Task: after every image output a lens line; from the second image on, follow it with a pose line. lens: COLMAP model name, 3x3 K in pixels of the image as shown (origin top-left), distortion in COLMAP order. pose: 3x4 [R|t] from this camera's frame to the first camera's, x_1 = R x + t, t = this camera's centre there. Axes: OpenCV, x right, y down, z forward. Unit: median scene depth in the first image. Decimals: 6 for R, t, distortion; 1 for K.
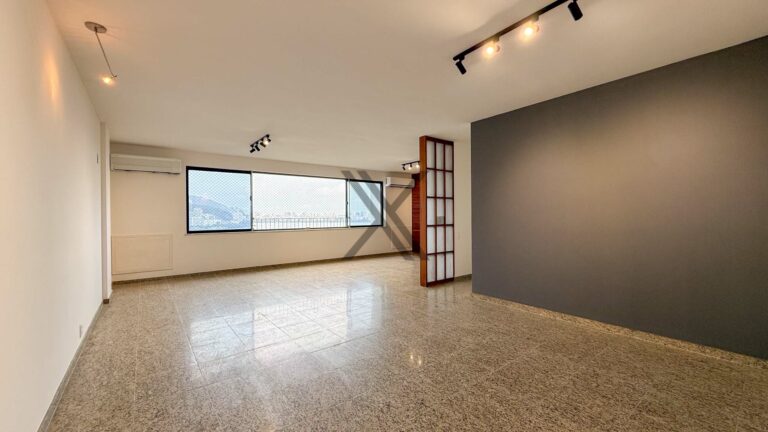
lens RADIAL K [[309.9, 0, 384.0], [0, 309.9, 216.0], [0, 0, 1]] dist [-0.000824, 0.000126]
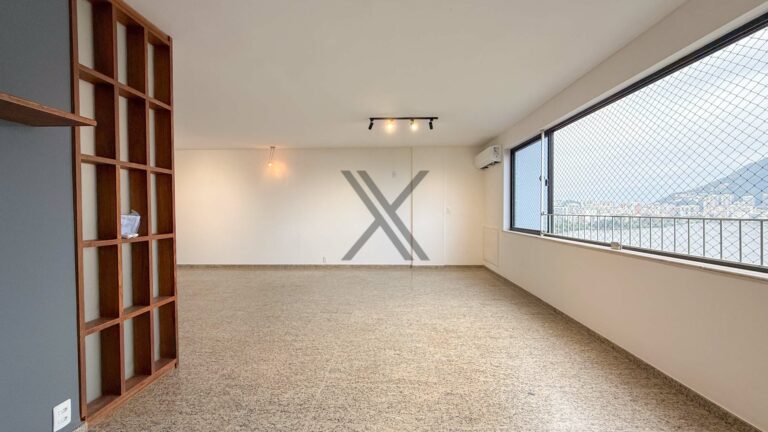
lens RADIAL K [[309.9, 0, 384.0], [0, 309.9, 216.0], [0, 0, 1]] dist [-0.000824, 0.000126]
pose [[-0.644882, 0.023329, -0.763926, 0.189260], [0.006533, 0.999666, 0.025013, -0.004118], [0.764254, 0.011140, -0.644819, 1.076052]]
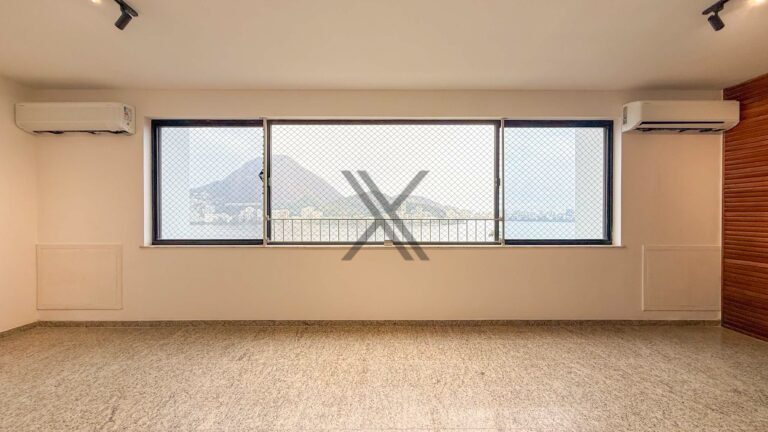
lens RADIAL K [[309.9, 0, 384.0], [0, 309.9, 216.0], [0, 0, 1]] dist [-0.000824, 0.000126]
pose [[0.787550, 0.015545, -0.616055, 0.013221], [-0.007886, 0.999854, 0.015147, -0.004152], [0.616201, -0.007071, 0.787557, 0.691104]]
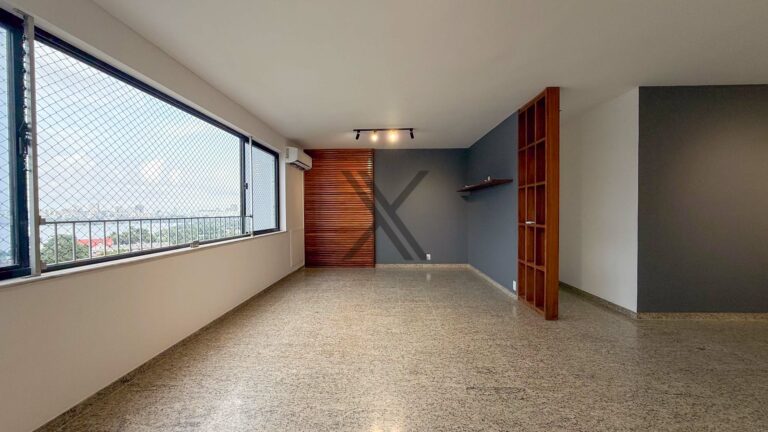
lens RADIAL K [[309.9, 0, 384.0], [0, 309.9, 216.0], [0, 0, 1]] dist [-0.000824, 0.000126]
pose [[0.632948, -0.008032, 0.774153, -0.415231], [0.003089, 0.999964, 0.007850, 0.002285], [-0.774188, -0.002577, 0.632950, 0.602343]]
